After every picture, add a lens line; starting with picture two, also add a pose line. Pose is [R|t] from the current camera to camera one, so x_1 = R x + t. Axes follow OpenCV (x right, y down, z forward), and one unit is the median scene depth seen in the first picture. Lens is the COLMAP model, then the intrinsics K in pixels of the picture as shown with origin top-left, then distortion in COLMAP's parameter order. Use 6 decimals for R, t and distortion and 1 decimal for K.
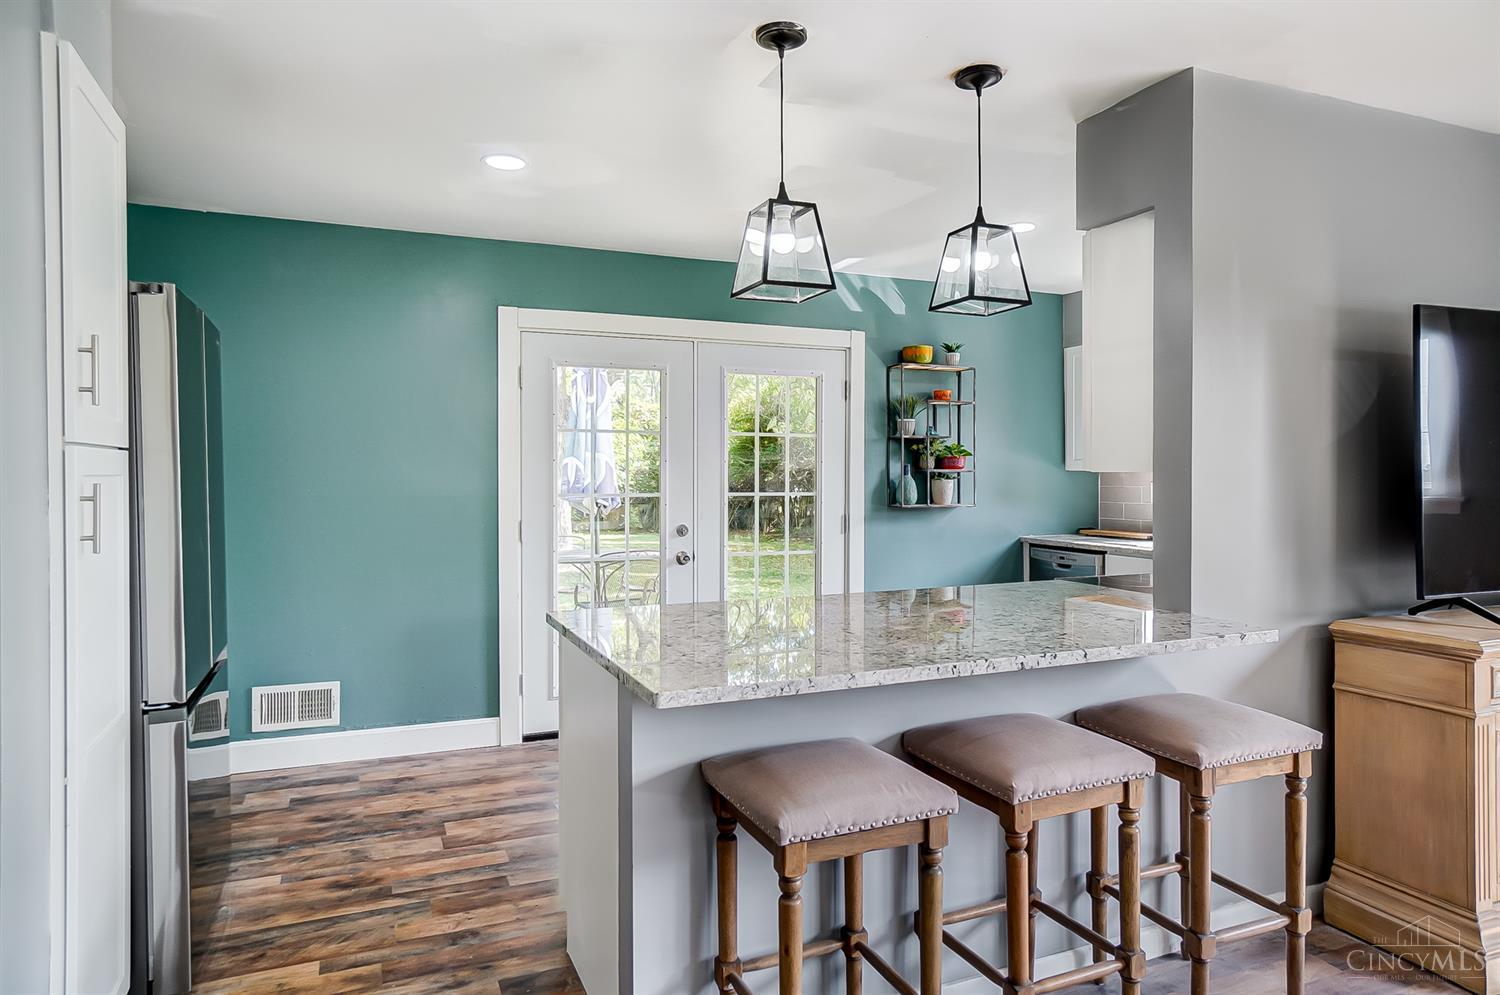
lens RADIAL K [[904.7, 0, 719.4], [0, 904.7, 487.8], [0, 0, 1]] dist [0.000596, 0.000542]
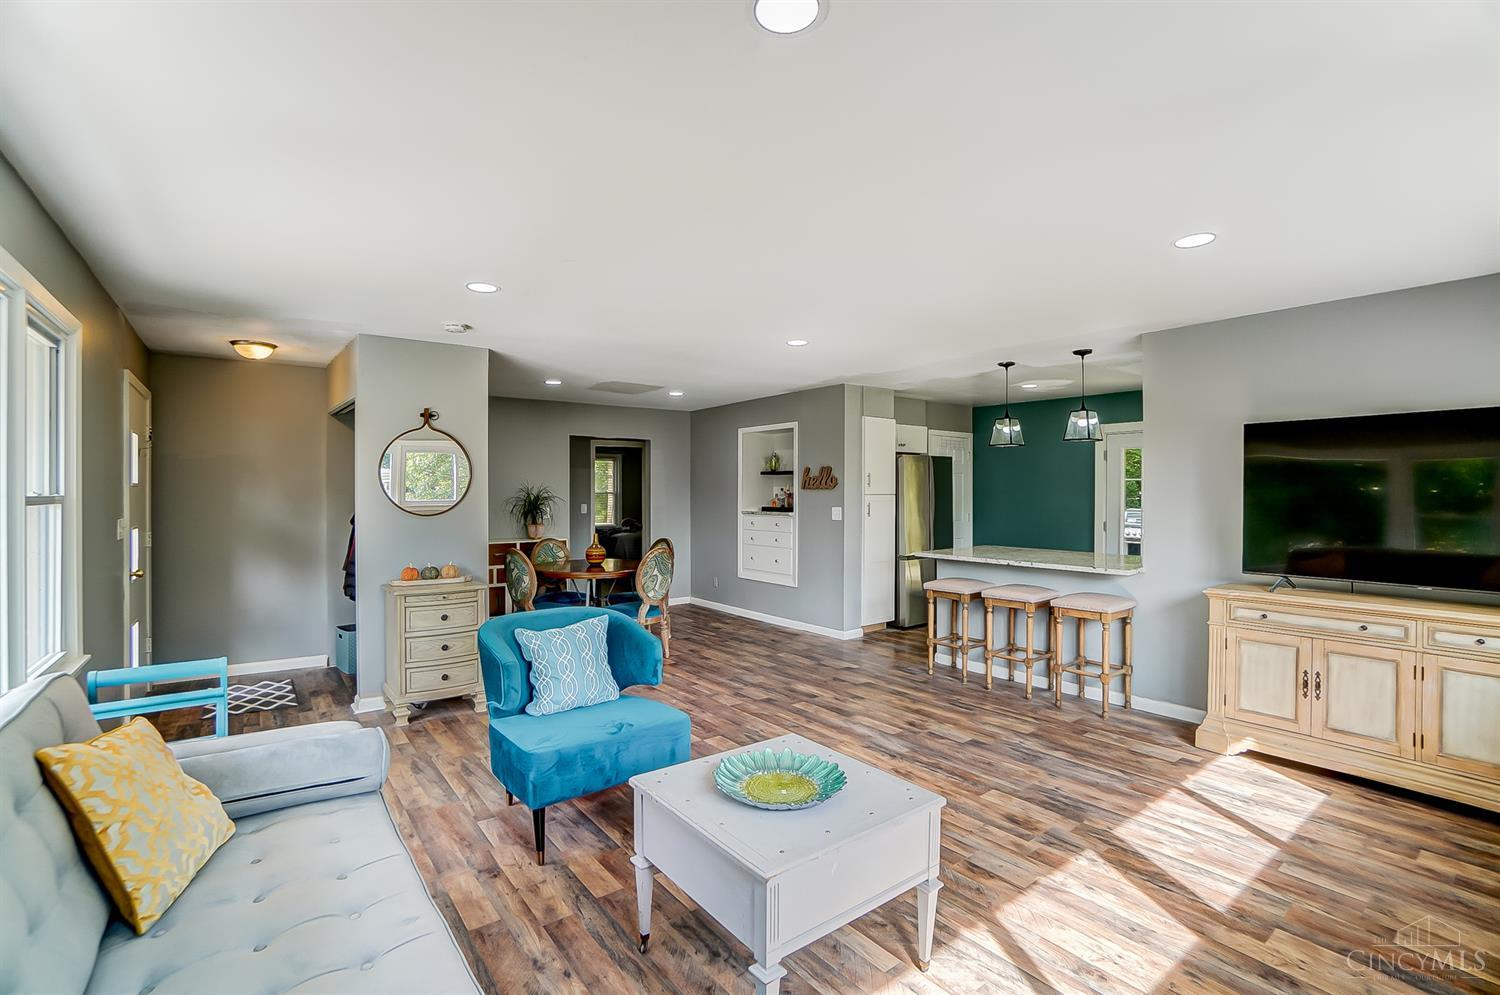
lens RADIAL K [[667.9, 0, 742.1], [0, 667.9, 490.2], [0, 0, 1]] dist [-0.060289, 0.021896]
pose [[0.264850, 0.002485, -0.964286, 0.930054], [-0.017313, 0.999848, -0.002179, -0.018386], [0.964134, 0.017271, 0.264853, -0.227614]]
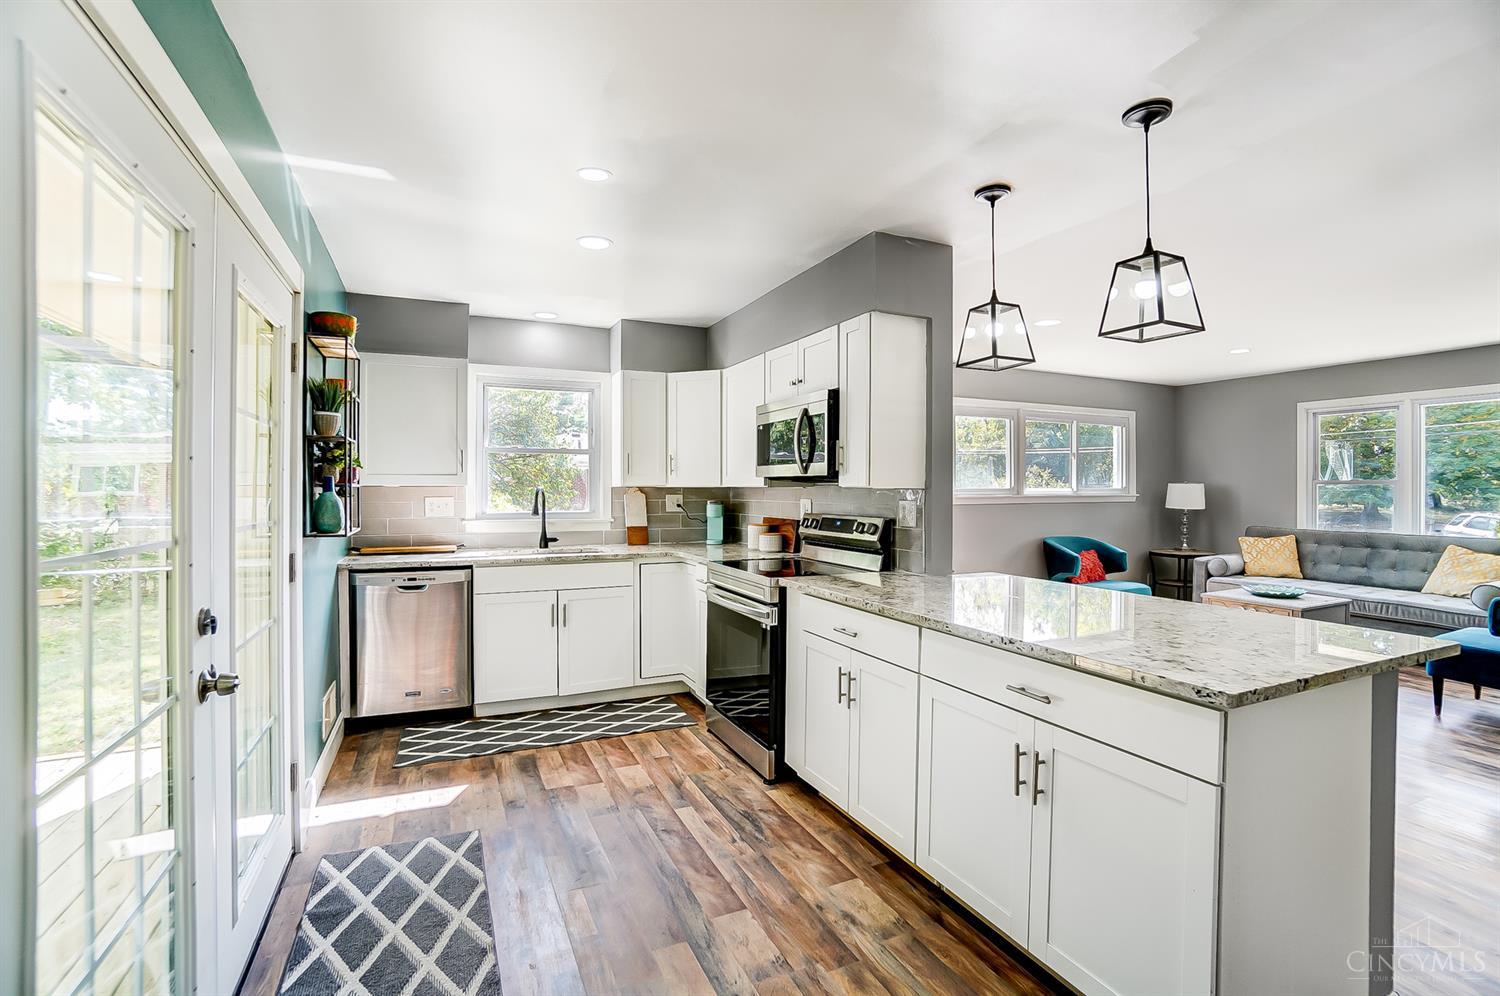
lens RADIAL K [[682.9, 0, 748.1], [0, 682.9, 484.6], [0, 0, 1]] dist [-0.060647, 0.025654]
pose [[-0.057443, 0.007789, 0.998318, -0.342882], [0.015193, 0.999861, -0.006927, -0.010658], [-0.998233, 0.014769, -0.057553, 0.704751]]
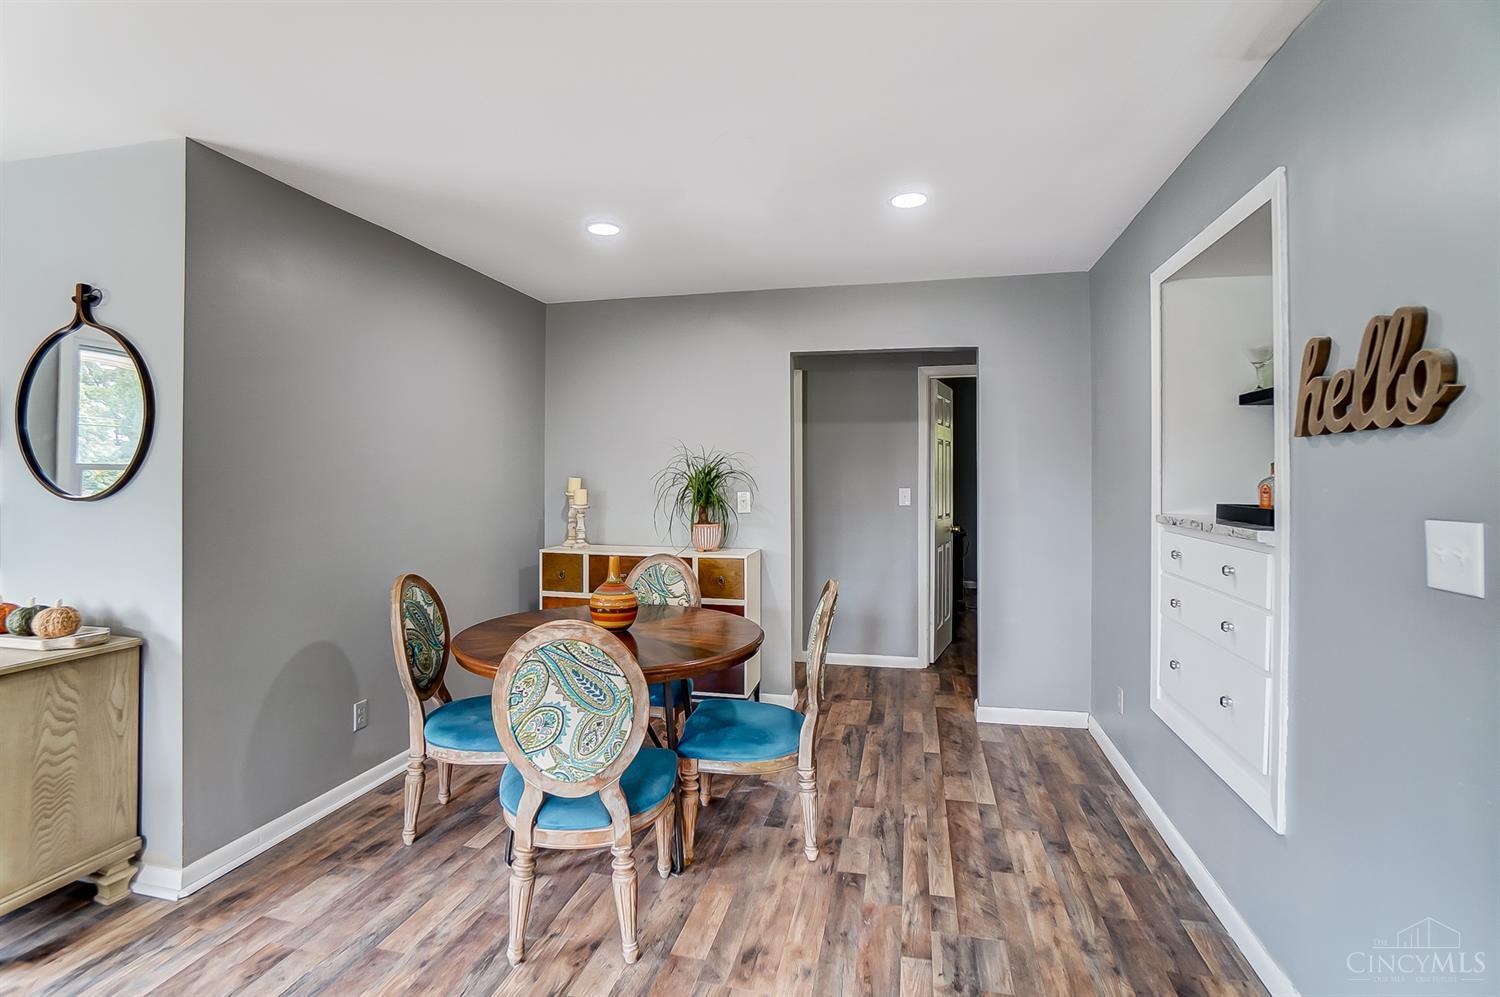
lens RADIAL K [[717.7, 0, 740.2], [0, 717.7, 469.7], [0, 0, 1]] dist [-0.047070, 0.019229]
pose [[-0.578410, -0.002301, -0.815743, 0.092000], [-0.014130, 0.999874, 0.007199, -0.008701], [0.815624, 0.015690, -0.578369, 0.223386]]
